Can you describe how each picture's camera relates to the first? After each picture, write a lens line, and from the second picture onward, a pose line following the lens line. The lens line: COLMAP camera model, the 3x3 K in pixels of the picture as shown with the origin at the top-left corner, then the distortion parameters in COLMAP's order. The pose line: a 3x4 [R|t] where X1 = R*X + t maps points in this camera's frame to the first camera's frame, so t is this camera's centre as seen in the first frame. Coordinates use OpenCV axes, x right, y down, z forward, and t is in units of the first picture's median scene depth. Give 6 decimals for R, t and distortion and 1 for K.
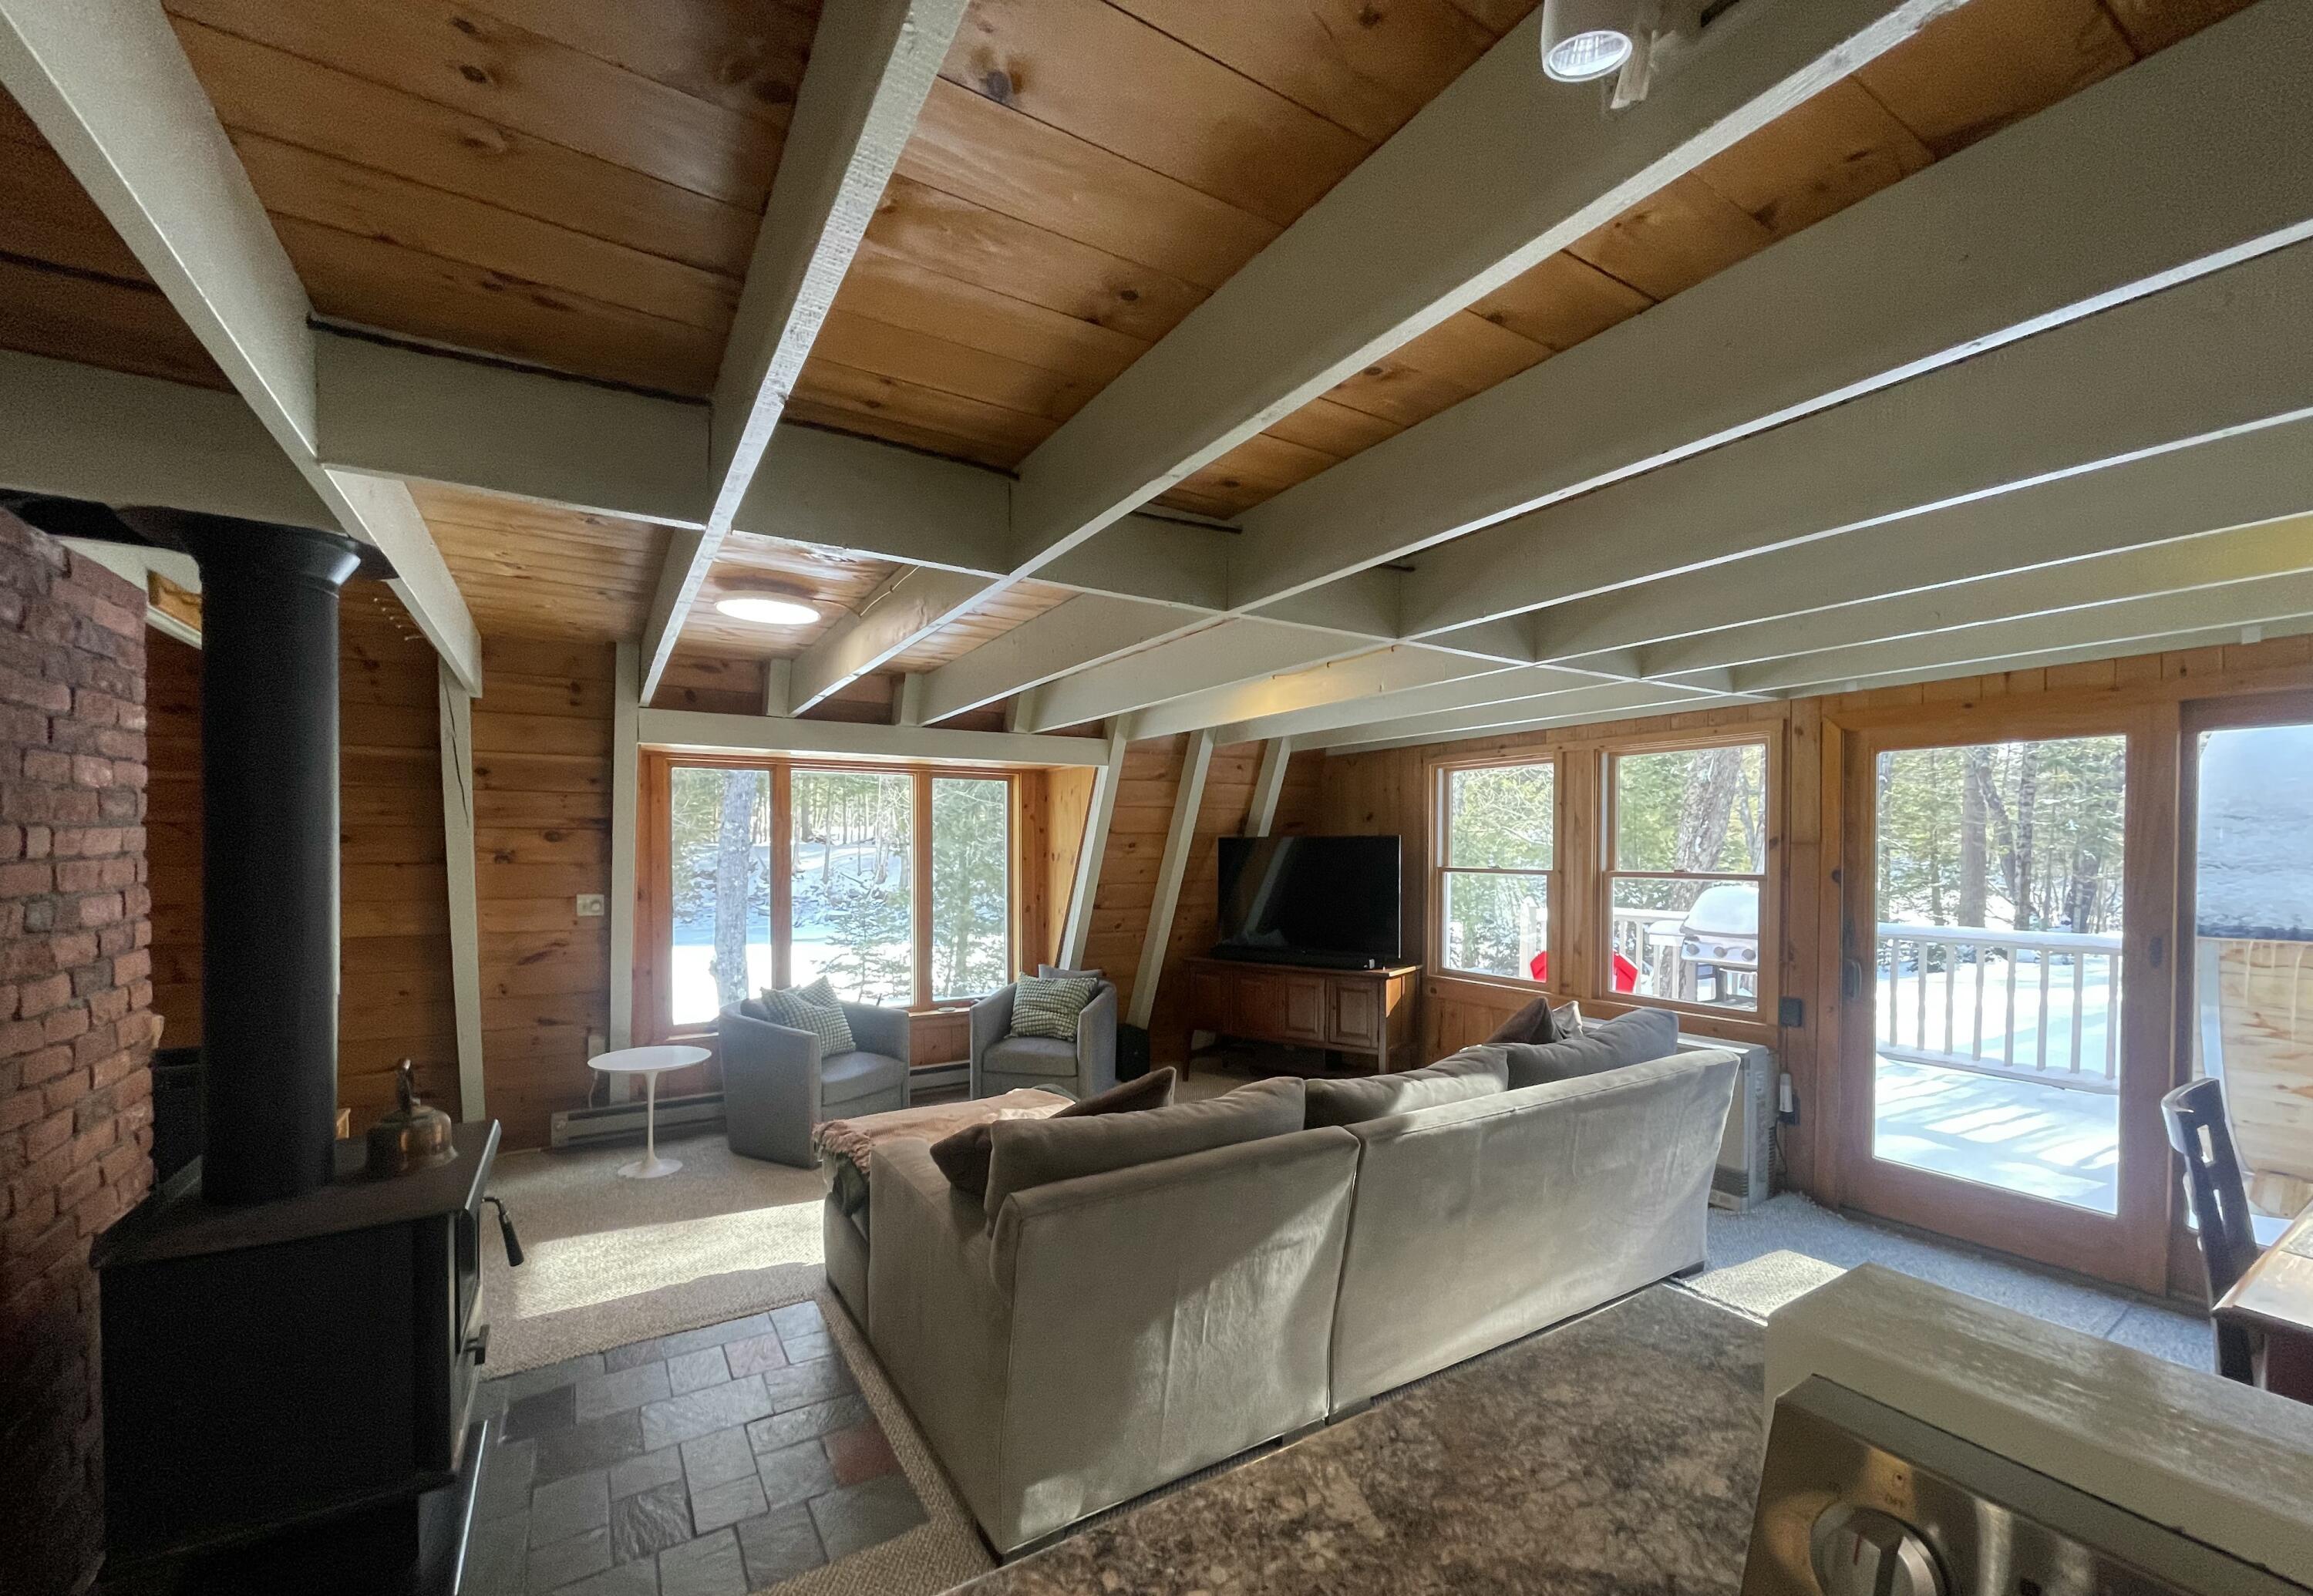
lens RADIAL K [[941.8, 0, 1164.8], [0, 941.8, 858.9], [0, 0, 1]] dist [0.001008, 0.000230]
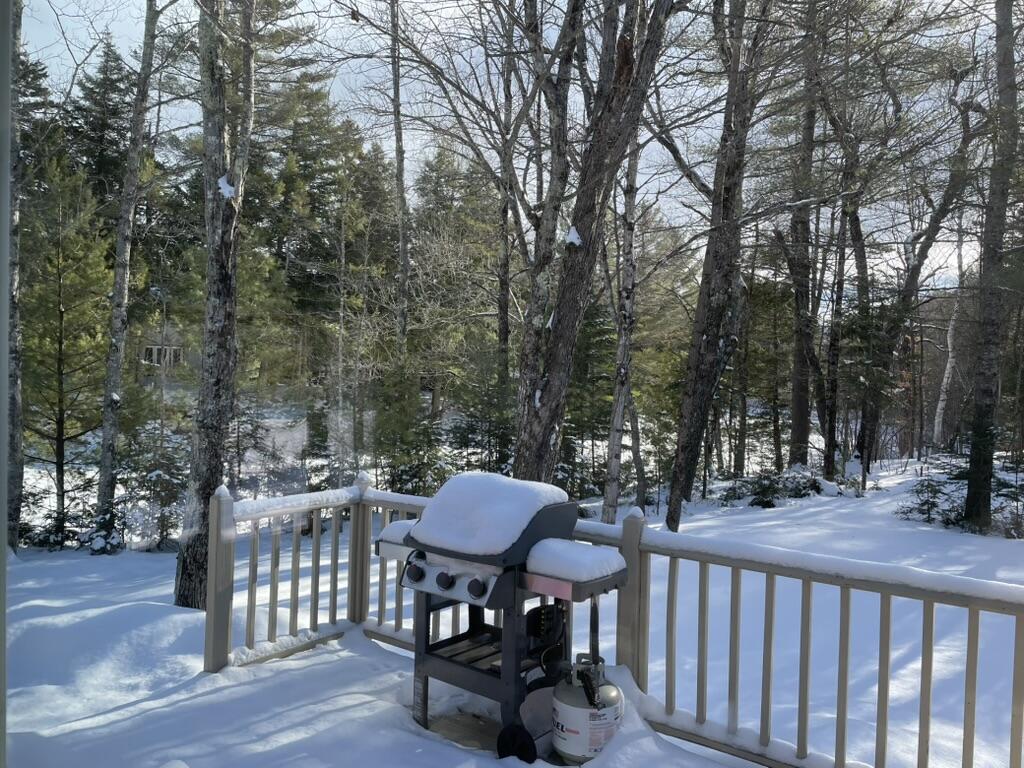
lens RADIAL K [[771.5, 0, 509.4], [0, 771.5, 379.8], [0, 0, 1]] dist [0.040036, -0.009428]
pose [[0.941224, 0.020892, 0.337138, 0.750117], [-0.016184, 0.999728, -0.016768, -0.052712], [-0.337396, 0.010326, 0.941306, 0.805829]]
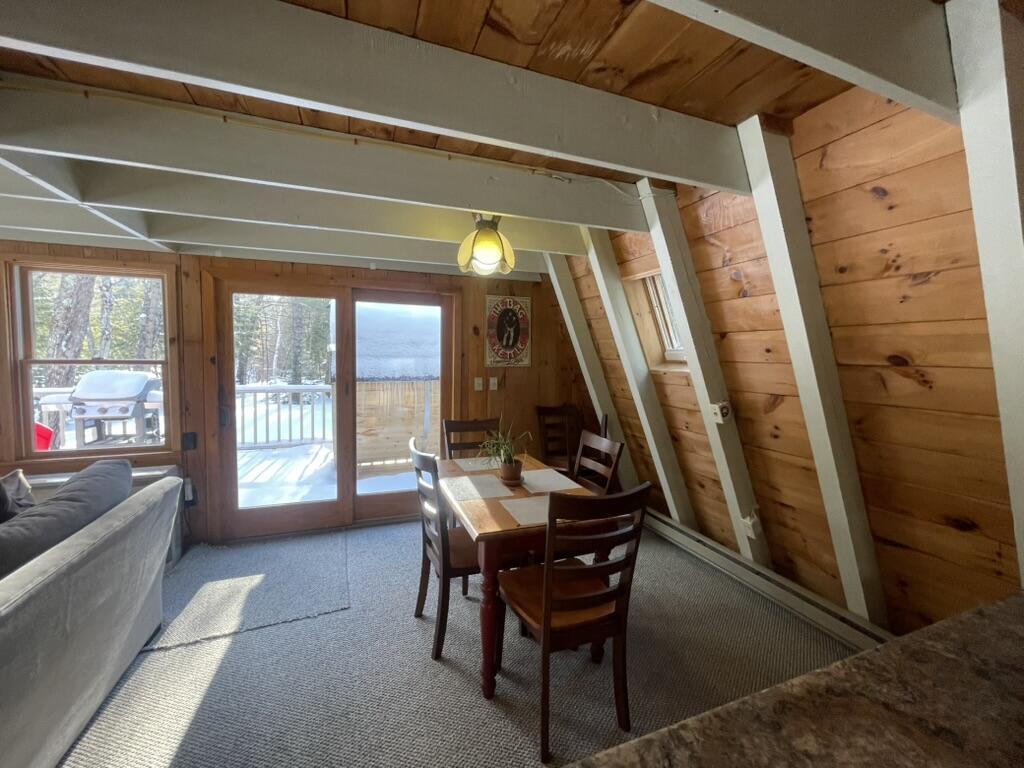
lens RADIAL K [[413.8, 0, 509.6], [0, 413.8, 382.4], [0, 0, 1]] dist [-0.003142, 0.000592]
pose [[0.199423, -0.058484, 0.978167, 0.058667], [-0.001764, 0.998194, 0.060041, 0.010905], [-0.979912, -0.013699, 0.198960, 0.285188]]
